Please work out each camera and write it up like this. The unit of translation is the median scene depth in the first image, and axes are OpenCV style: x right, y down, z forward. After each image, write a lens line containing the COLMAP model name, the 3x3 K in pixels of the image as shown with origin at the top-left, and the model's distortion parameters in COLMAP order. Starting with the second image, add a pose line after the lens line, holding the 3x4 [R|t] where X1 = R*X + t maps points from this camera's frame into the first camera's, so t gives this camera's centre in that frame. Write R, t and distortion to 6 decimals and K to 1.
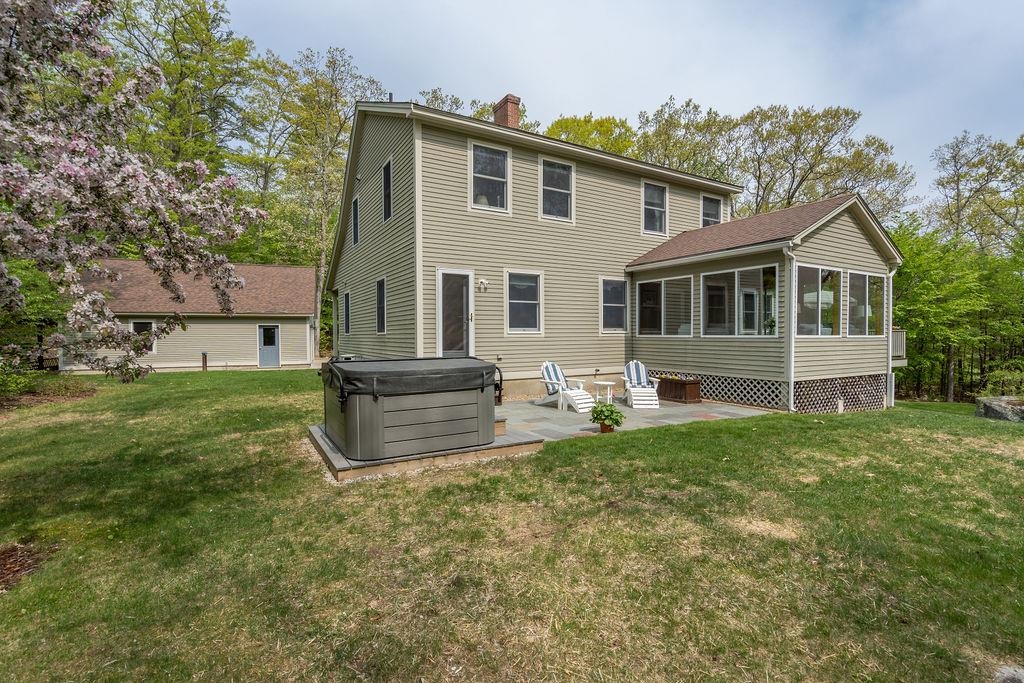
lens RADIAL K [[460.5, 0, 512.0], [0, 460.5, 341.5], [0, 0, 1]] dist [0.000692, 0.000342]
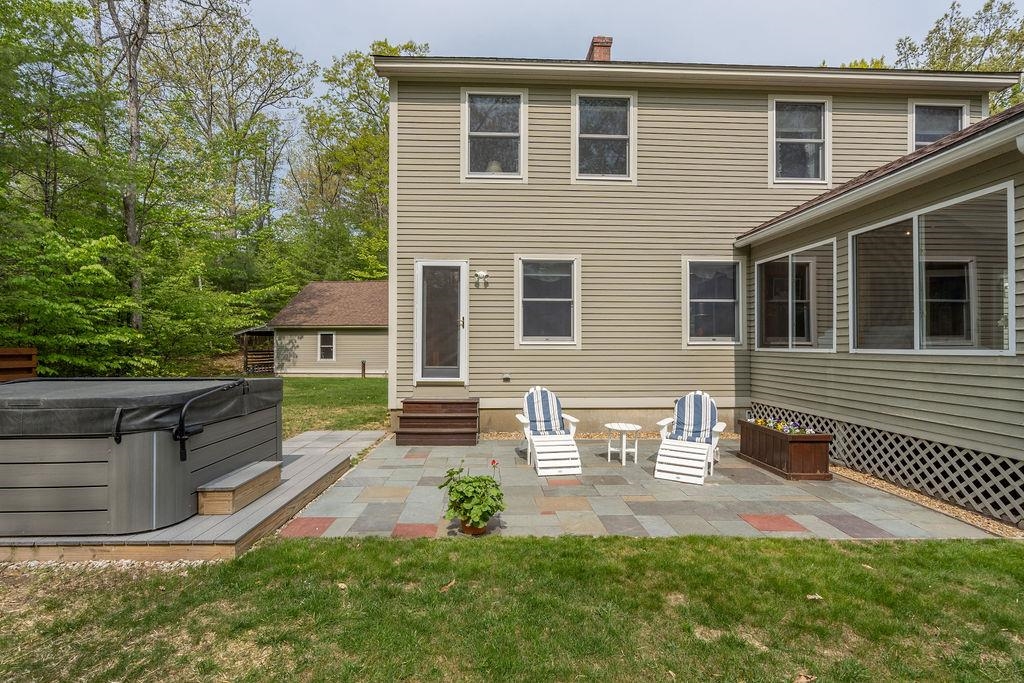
lens RADIAL K [[460.5, 0, 512.0], [0, 460.5, 341.5], [0, 0, 1]] dist [0.000692, 0.000342]
pose [[0.884311, 0.001166, -0.466898, 0.309372], [-0.013227, 0.999658, -0.022557, -0.005043], [0.466712, 0.026123, 0.884024, 0.347235]]
